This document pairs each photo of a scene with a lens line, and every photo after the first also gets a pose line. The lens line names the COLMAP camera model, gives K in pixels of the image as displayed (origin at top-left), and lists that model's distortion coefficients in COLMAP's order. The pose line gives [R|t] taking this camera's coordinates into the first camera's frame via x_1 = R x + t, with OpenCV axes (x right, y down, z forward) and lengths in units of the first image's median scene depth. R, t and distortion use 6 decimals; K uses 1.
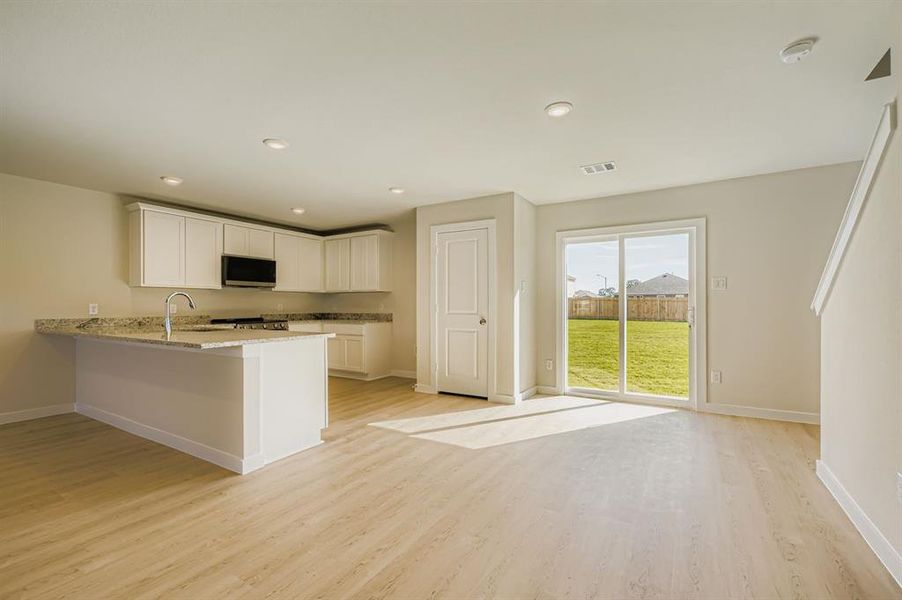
lens RADIAL K [[401.6, 0, 449.5], [0, 401.6, 302.5], [0, 0, 1]] dist [0.001766, 0.000043]
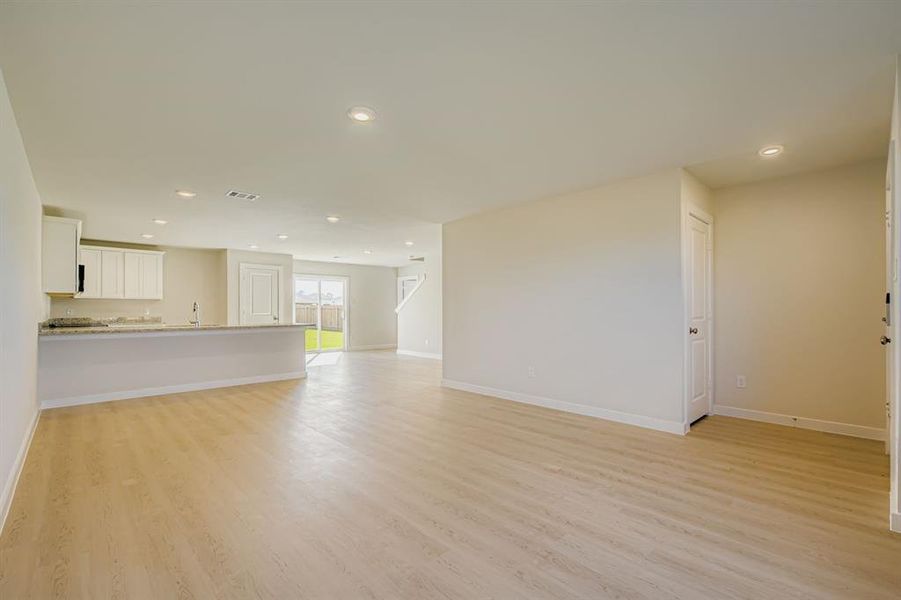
lens RADIAL K [[401.2, 0, 448.5], [0, 401.2, 311.5], [0, 0, 1]] dist [0.000774, 0.000049]
pose [[0.269609, -0.004364, 0.962960, -1.494936], [-0.006390, 0.999960, 0.006321, -0.005540], [-0.962949, -0.007858, 0.269570, -0.294542]]
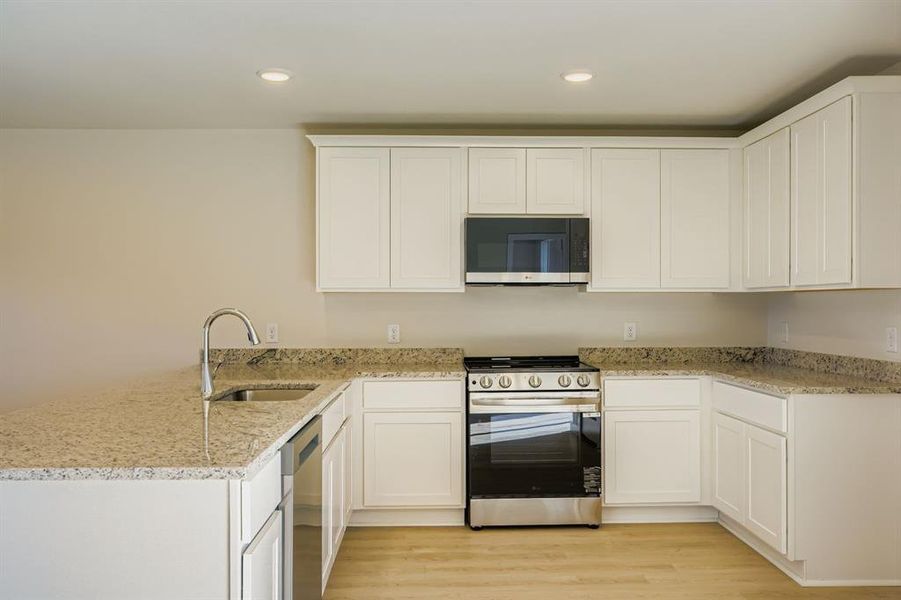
lens RADIAL K [[782.5, 0, 450.5], [0, 782.5, 300.0], [0, 0, 1]] dist [0.001026, 0.001563]
pose [[0.532843, -0.002511, -0.846211, 0.198437], [0.007128, 0.999973, 0.001522, -0.029470], [0.846184, -0.006843, 0.532846, 0.584339]]
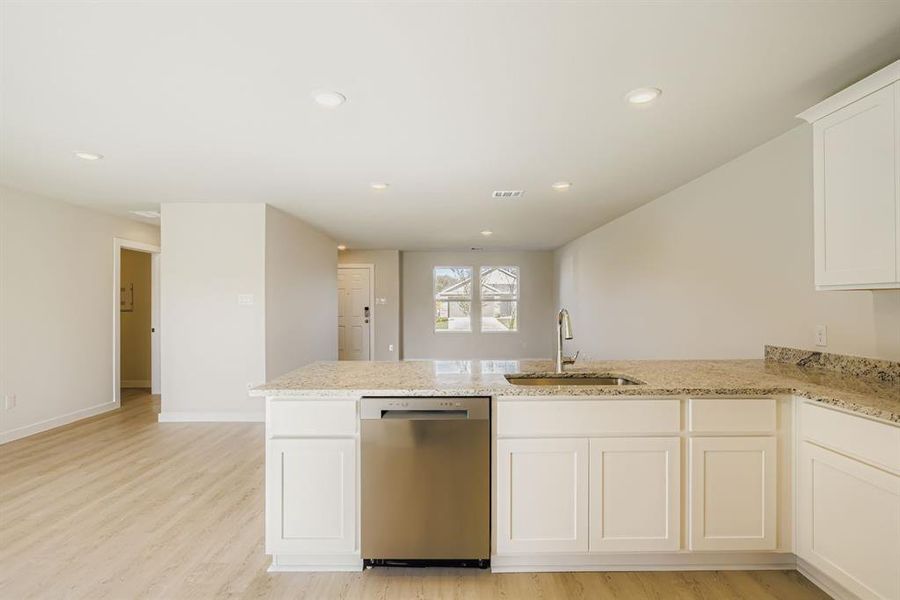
lens RADIAL K [[444.0, 0, 446.1], [0, 444.0, 302.7], [0, 0, 1]] dist [-0.001720, -0.000317]
pose [[-0.850566, 0.004737, -0.525846, -0.134988], [0.010531, 0.999912, -0.008028, -0.026678], [0.525762, -0.012366, -0.850542, 1.179816]]
